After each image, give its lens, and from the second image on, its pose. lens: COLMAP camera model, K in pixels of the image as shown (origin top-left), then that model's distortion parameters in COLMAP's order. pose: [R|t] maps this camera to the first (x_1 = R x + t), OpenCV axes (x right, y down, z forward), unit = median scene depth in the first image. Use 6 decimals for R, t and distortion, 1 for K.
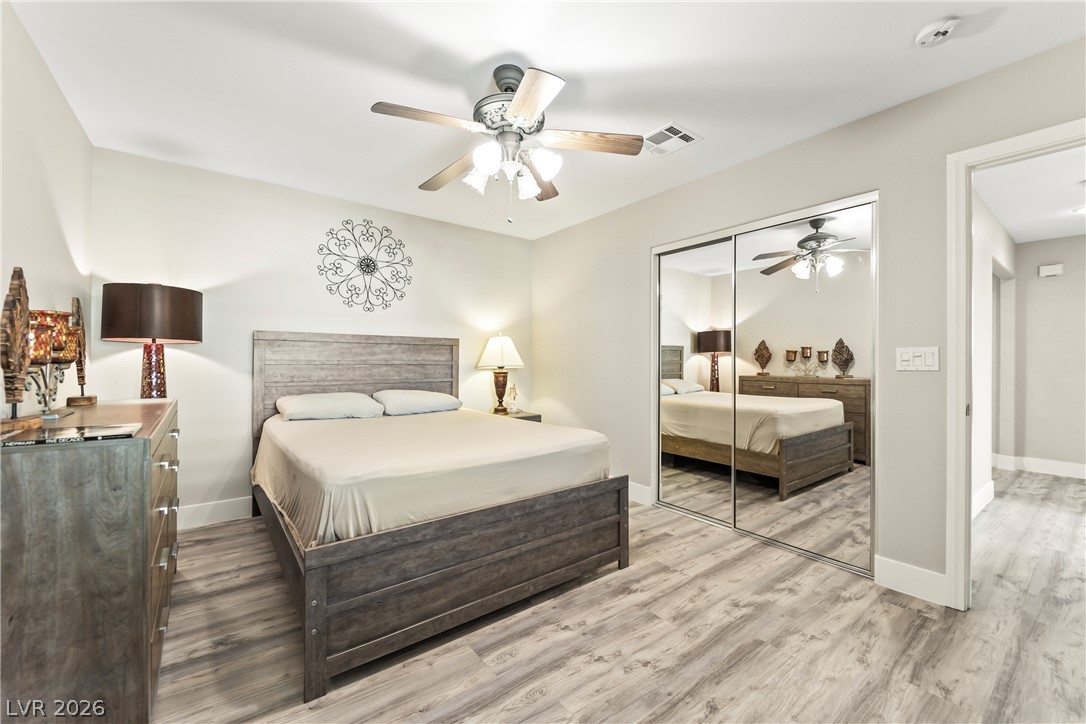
lens RADIAL K [[438.4, 0, 543.0], [0, 438.4, 362.0], [0, 0, 1]] dist [0.017737, -0.000142]
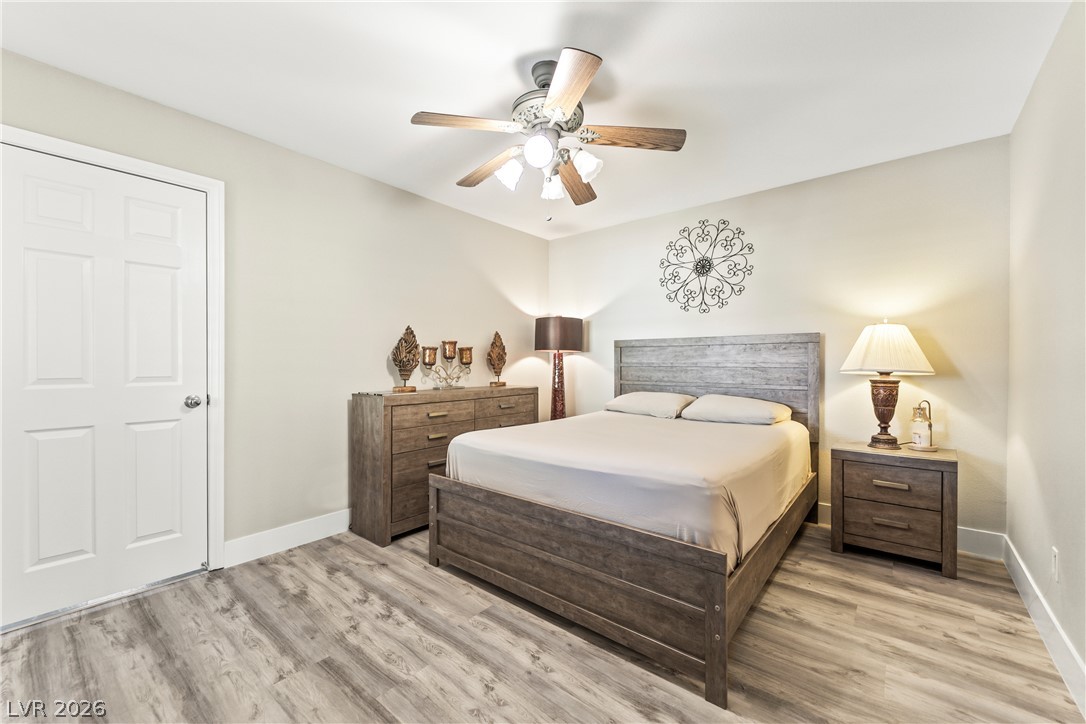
lens RADIAL K [[436.1, 0, 525.1], [0, 436.1, 365.3], [0, 0, 1]] dist [0.029203, -0.000058]
pose [[0.203613, 0.001446, -0.979050, 0.507230], [-0.001392, 0.999998, 0.001188, 0.001257], [0.979051, 0.001121, 0.203614, 0.431824]]
